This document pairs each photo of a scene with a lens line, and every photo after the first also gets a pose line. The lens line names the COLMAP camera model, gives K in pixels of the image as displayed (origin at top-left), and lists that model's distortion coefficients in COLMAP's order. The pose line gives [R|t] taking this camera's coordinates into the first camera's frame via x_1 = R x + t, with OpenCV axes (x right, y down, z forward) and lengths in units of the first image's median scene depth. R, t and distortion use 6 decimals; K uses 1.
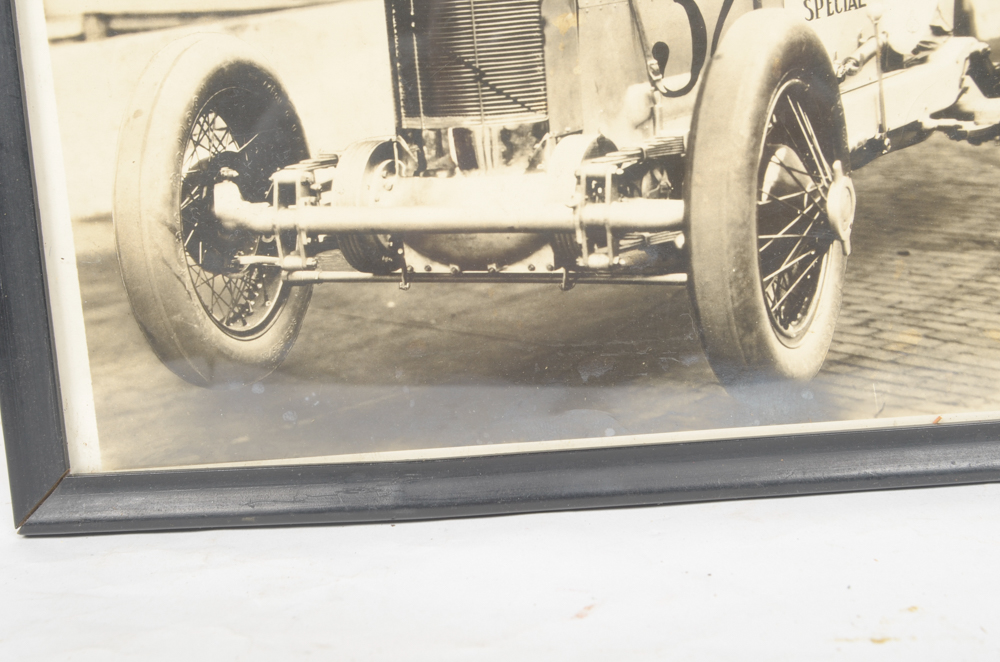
lens RADIAL K [[1449.8, 0, 506.2], [0, 1449.8, 335.9], [0, 0, 1]] dist [0.010955, 0.000000]
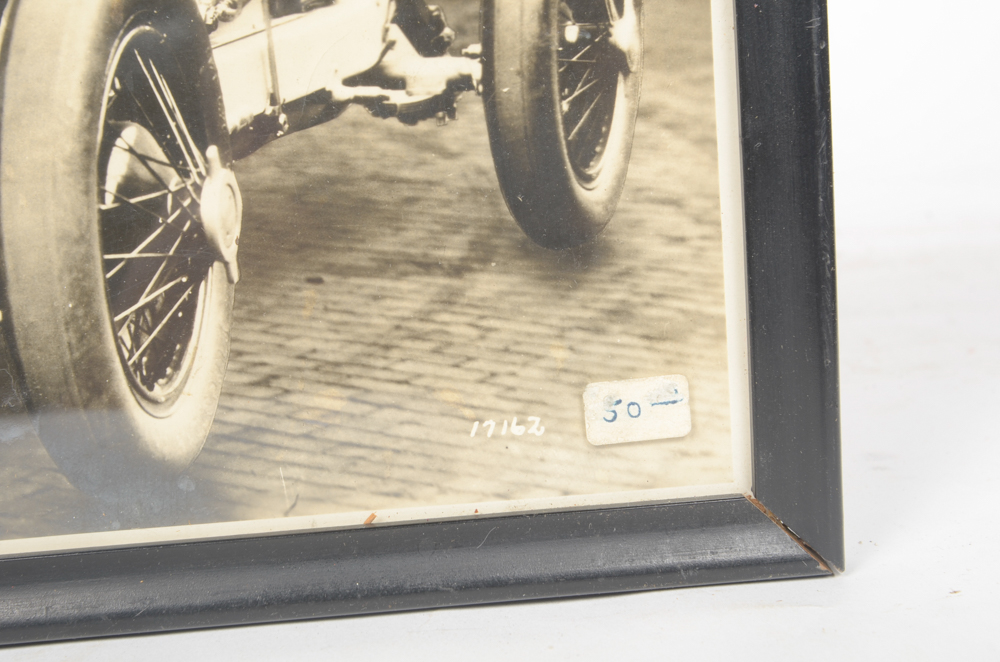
lens RADIAL K [[1449.8, 0, 502.4], [0, 1449.8, 337.0], [0, 0, 1]] dist [0.010955, 0.000000]
pose [[0.995962, -0.005438, 0.089614, 0.300614], [0.005742, 0.999979, -0.003140, -0.027138], [-0.089595, 0.003642, 0.995972, 0.301413]]
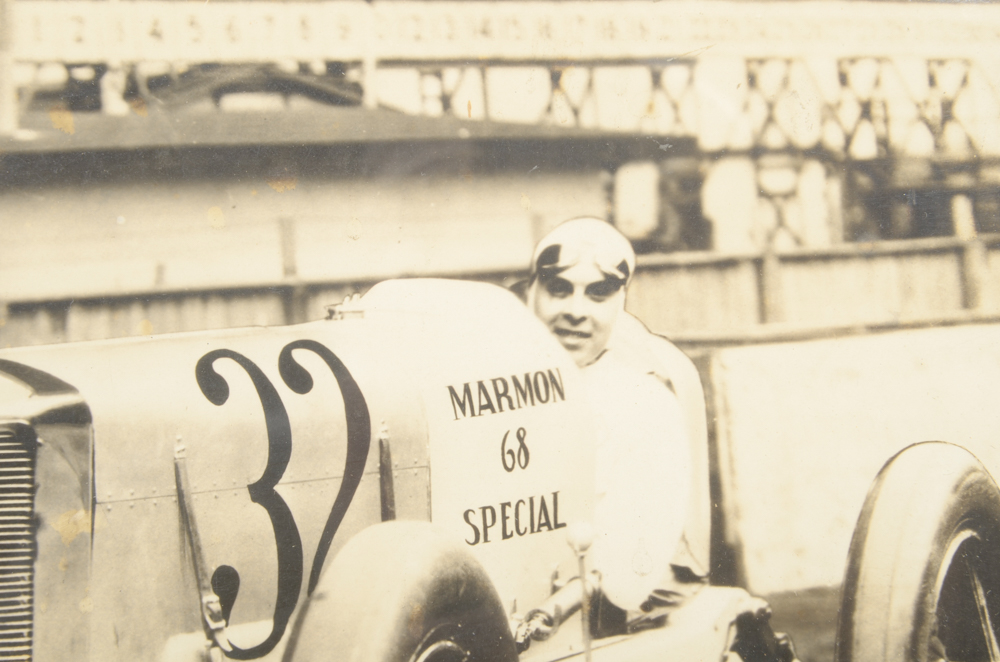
lens RADIAL K [[1449.8, 0, 500.7], [0, 1449.8, 337.2], [0, 0, 1]] dist [0.010955, 0.000000]
pose [[0.998670, 0.051254, 0.005636, 0.208813], [-0.048806, 0.974873, -0.217348, -0.167975], [-0.016634, 0.216784, 0.976078, 0.388118]]
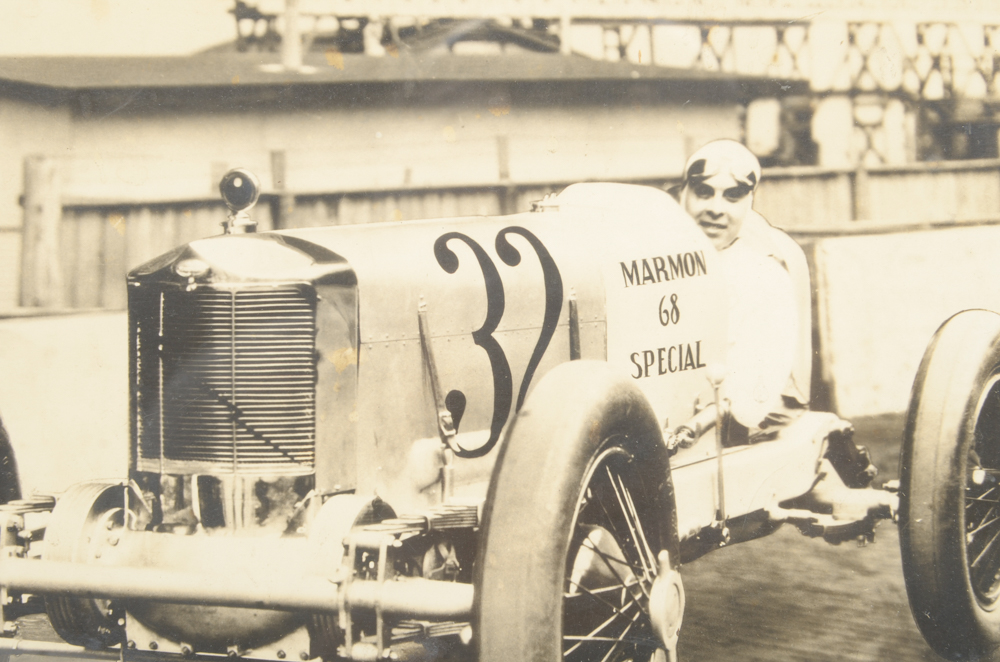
lens RADIAL K [[1449.8, 0, 501.0], [0, 1449.8, 337.6], [0, 0, 1]] dist [0.010955, 0.000000]
pose [[0.997532, 0.070215, -0.000700, 0.128631], [-0.069492, 0.985731, -0.153314, -0.106562], [-0.010075, 0.152984, 0.988177, 0.180788]]
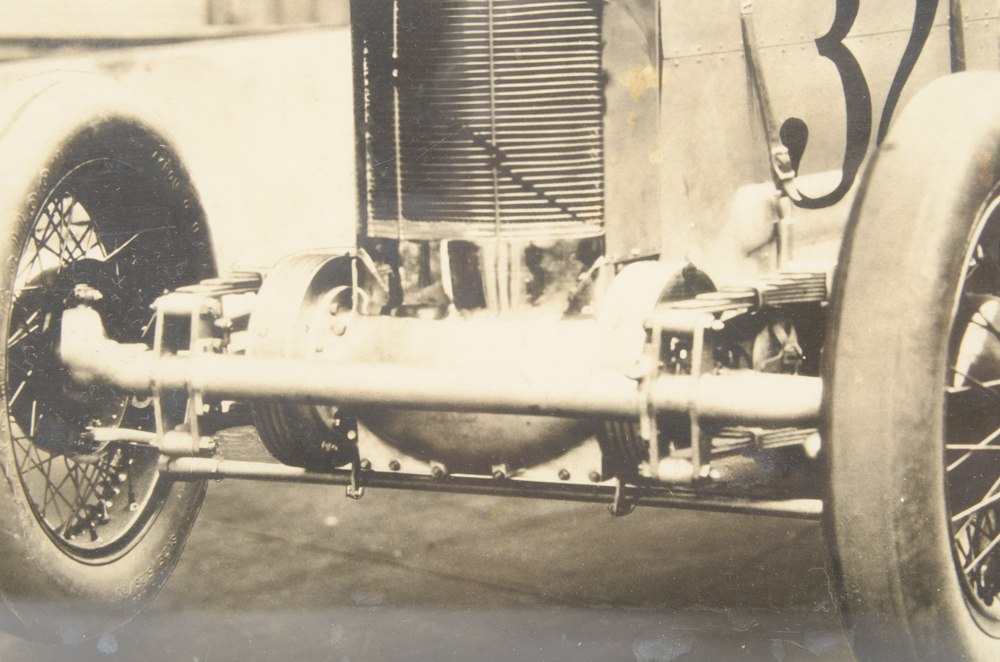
lens RADIAL K [[1449.8, 0, 501.5], [0, 1449.8, 331.8], [0, 0, 1]] dist [0.010955, 0.000000]
pose [[0.997512, 0.055269, -0.043764, 0.014759], [-0.060148, 0.991022, -0.119402, -0.032674], [0.036771, 0.121737, 0.991881, 0.395252]]
